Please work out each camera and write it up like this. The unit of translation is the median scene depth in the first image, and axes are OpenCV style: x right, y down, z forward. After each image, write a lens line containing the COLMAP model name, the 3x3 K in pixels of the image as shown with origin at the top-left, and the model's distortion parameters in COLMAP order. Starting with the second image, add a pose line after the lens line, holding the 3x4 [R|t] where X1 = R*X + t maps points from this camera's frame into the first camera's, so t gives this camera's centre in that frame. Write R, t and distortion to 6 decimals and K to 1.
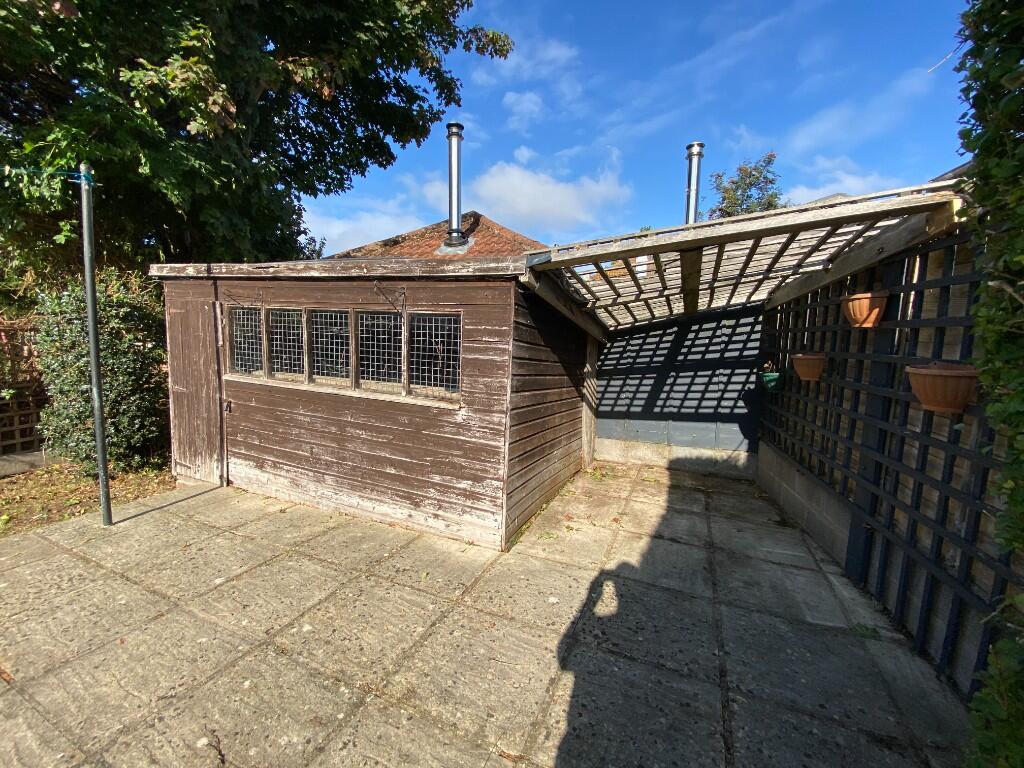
lens RADIAL K [[418.5, 0, 512.0], [0, 418.5, 384.0], [0, 0, 1]] dist [-0.000863, -0.000159]
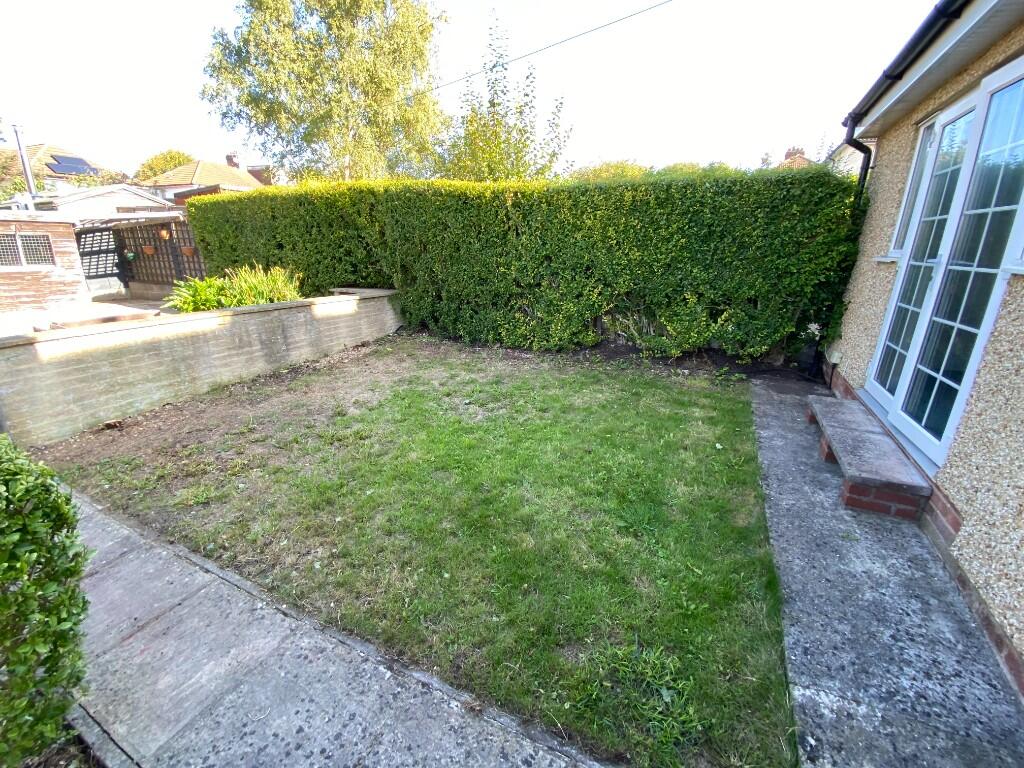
lens RADIAL K [[418.5, 0, 512.0], [0, 418.5, 384.0], [0, 0, 1]] dist [-0.000863, -0.000159]
pose [[0.028607, -0.341077, 0.939600, -2.976836], [0.111473, 0.935210, 0.336089, 0.178065], [-0.993356, 0.095125, 0.064775, -2.205934]]
